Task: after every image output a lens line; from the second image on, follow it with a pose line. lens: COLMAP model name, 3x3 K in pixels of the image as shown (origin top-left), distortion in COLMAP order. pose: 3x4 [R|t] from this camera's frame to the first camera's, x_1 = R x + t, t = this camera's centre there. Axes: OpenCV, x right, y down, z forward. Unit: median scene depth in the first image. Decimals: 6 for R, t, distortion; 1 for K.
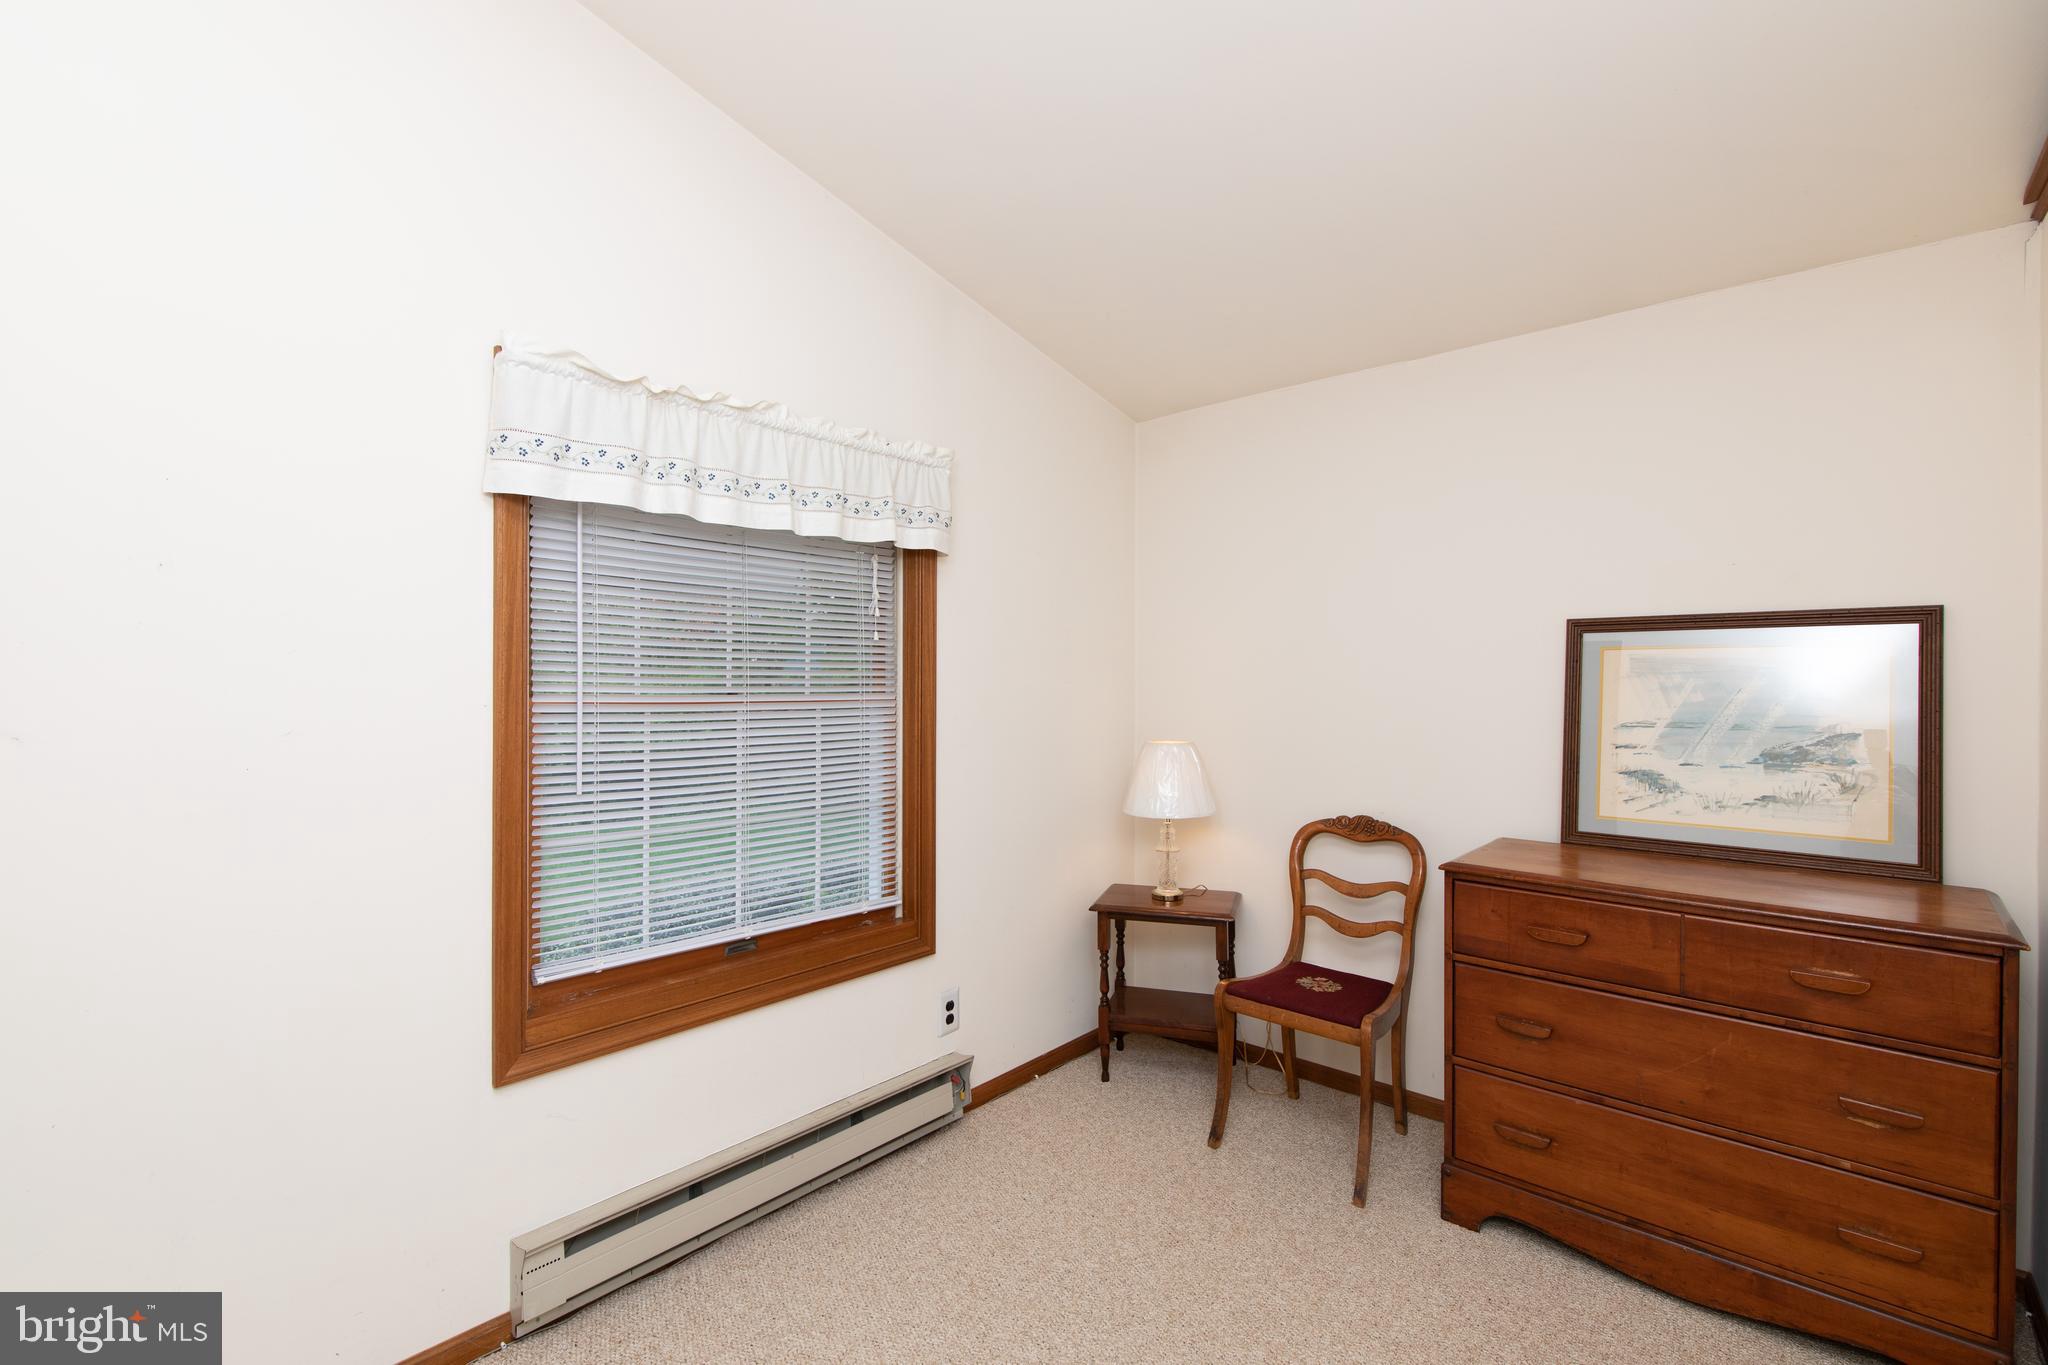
lens RADIAL K [[923.7, 0, 1027.3], [0, 923.7, 678.9], [0, 0, 1]] dist [0.002479, -0.000664]
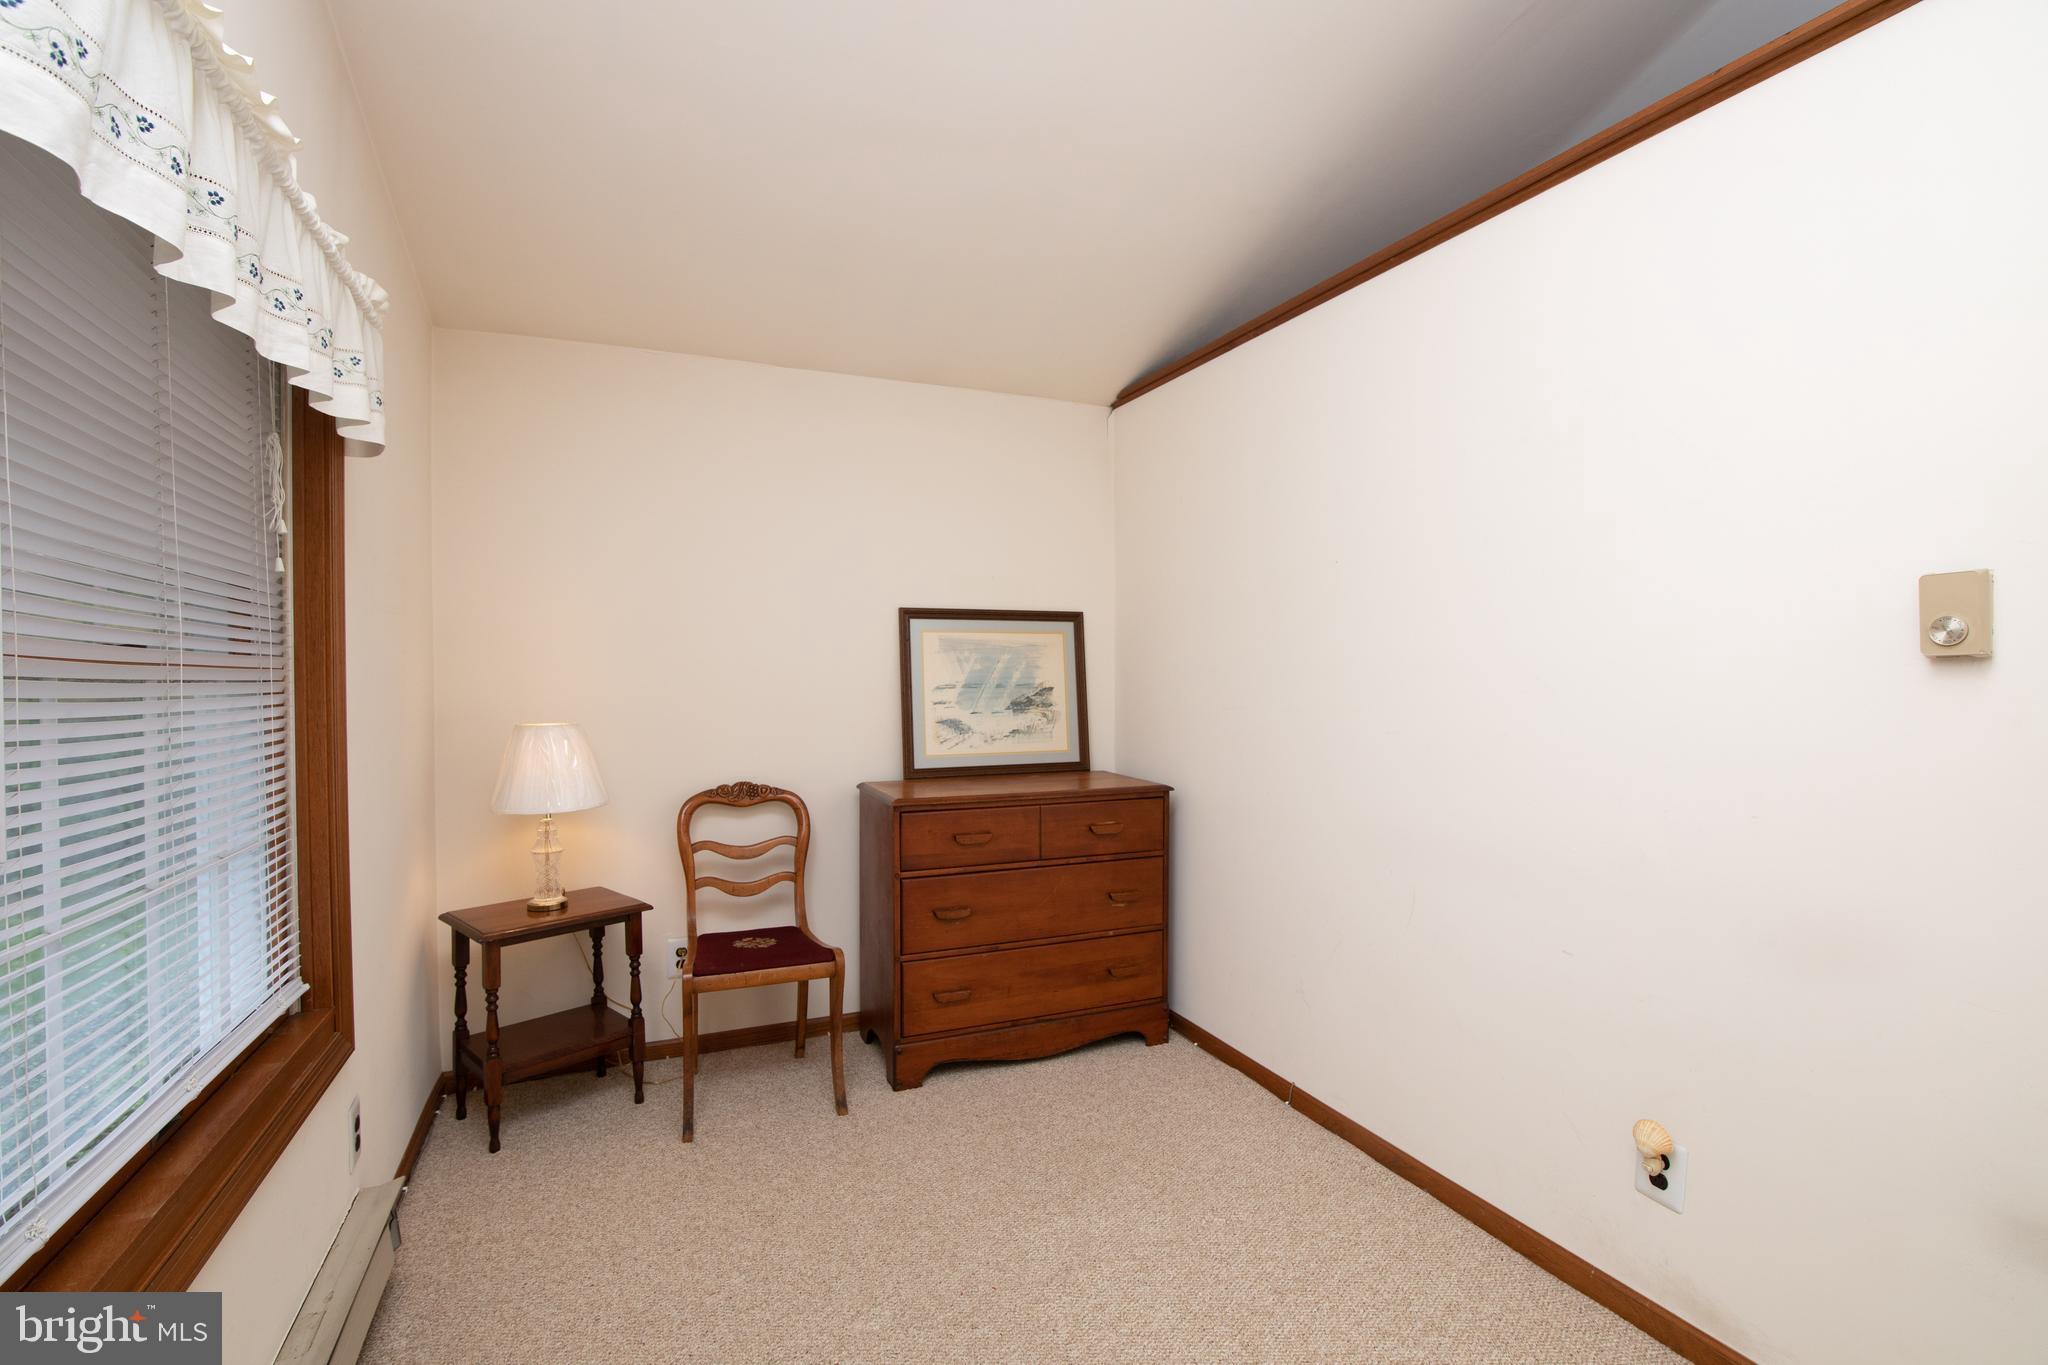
lens RADIAL K [[923.7, 0, 1024.8], [0, 923.7, 686.4], [0, 0, 1]] dist [0.002479, -0.000664]
pose [[0.429826, -0.015343, 0.902781, -0.545849], [0.005477, 0.999882, 0.014386, 0.030479], [-0.902895, -0.001239, 0.429859, 0.306169]]
